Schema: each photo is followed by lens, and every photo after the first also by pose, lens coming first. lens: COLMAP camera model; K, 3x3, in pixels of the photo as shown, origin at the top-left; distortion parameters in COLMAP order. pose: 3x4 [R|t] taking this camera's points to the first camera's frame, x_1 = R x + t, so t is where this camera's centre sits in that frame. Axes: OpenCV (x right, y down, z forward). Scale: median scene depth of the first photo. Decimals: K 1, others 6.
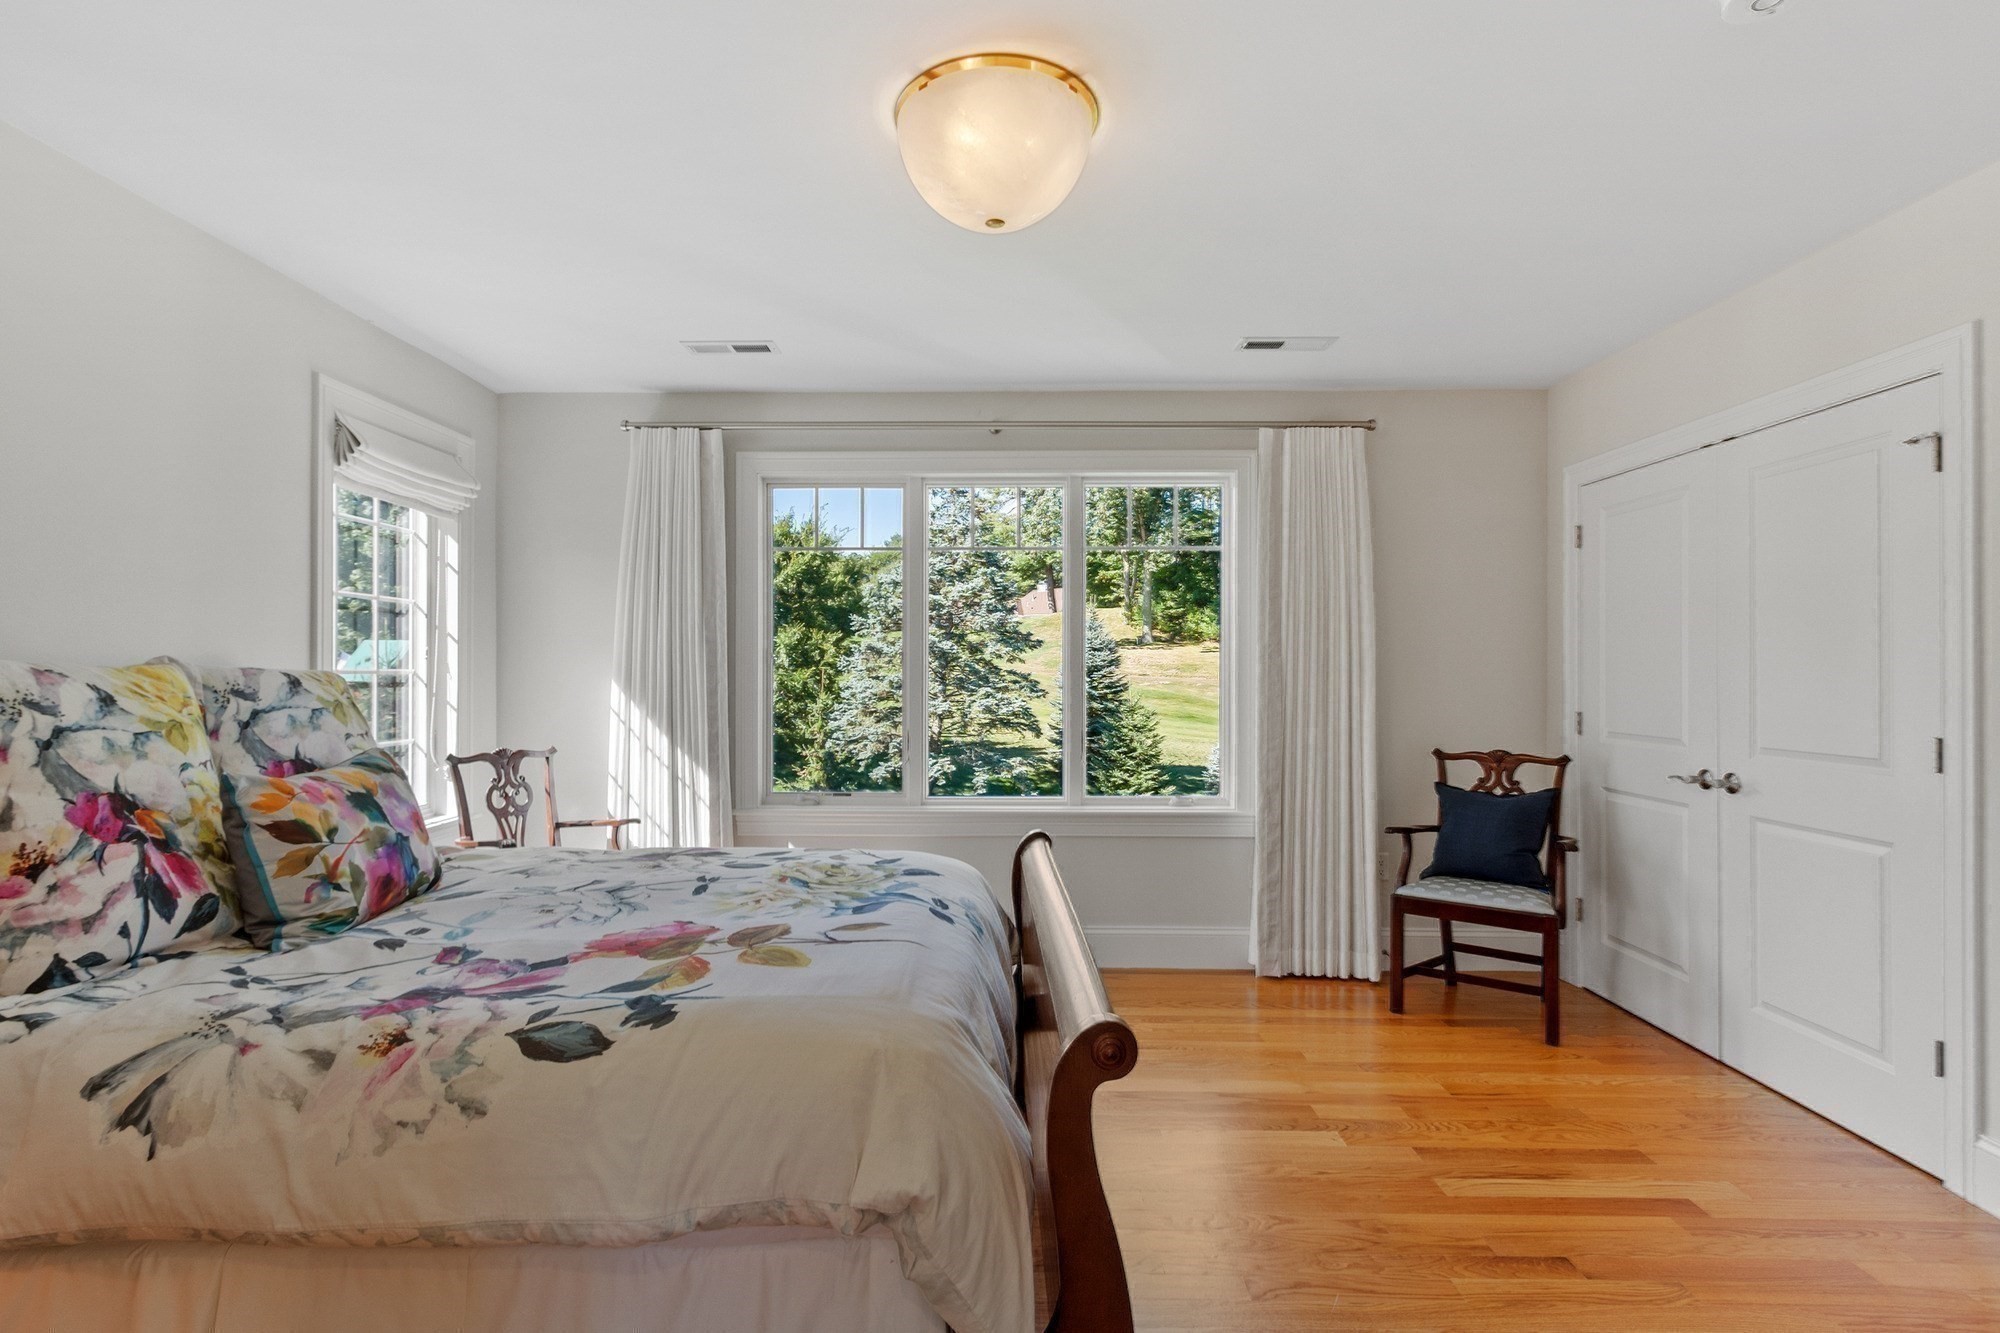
lens RADIAL K [[972.7, 0, 997.0], [0, 972.7, 673.7], [0, 0, 1]] dist [0.000900, 0.000420]
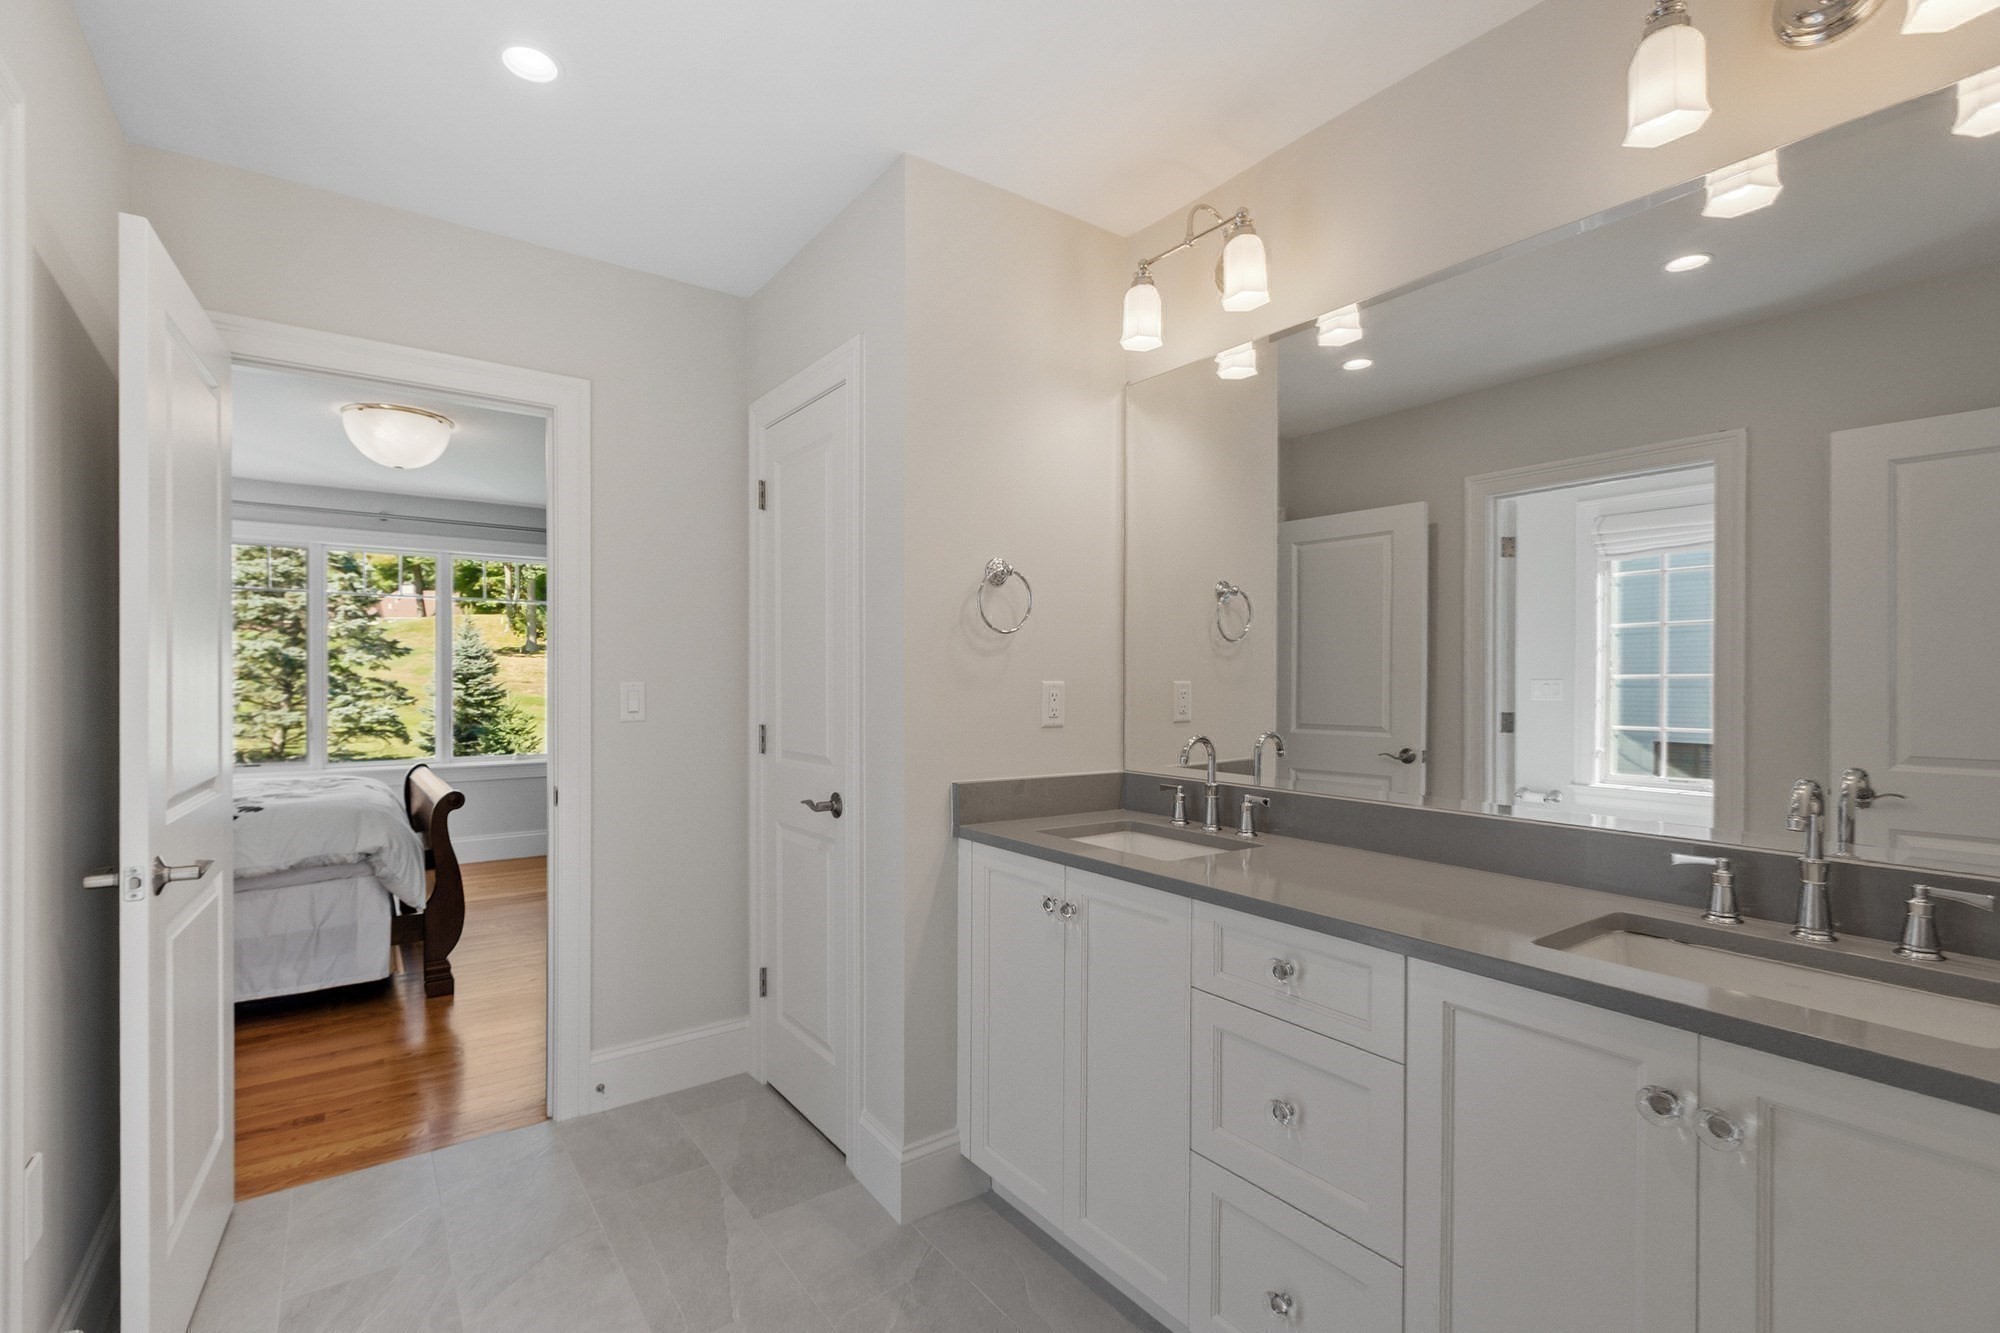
lens RADIAL K [[932.7, 0, 992.8], [0, 932.7, 679.3], [0, 0, 1]] dist [-0.003030, -0.000366]
pose [[0.821014, -0.002410, 0.570902, -0.009517], [0.003231, 0.999995, -0.000424, 0.000483], [-0.570898, 0.002193, 0.821018, -0.138034]]
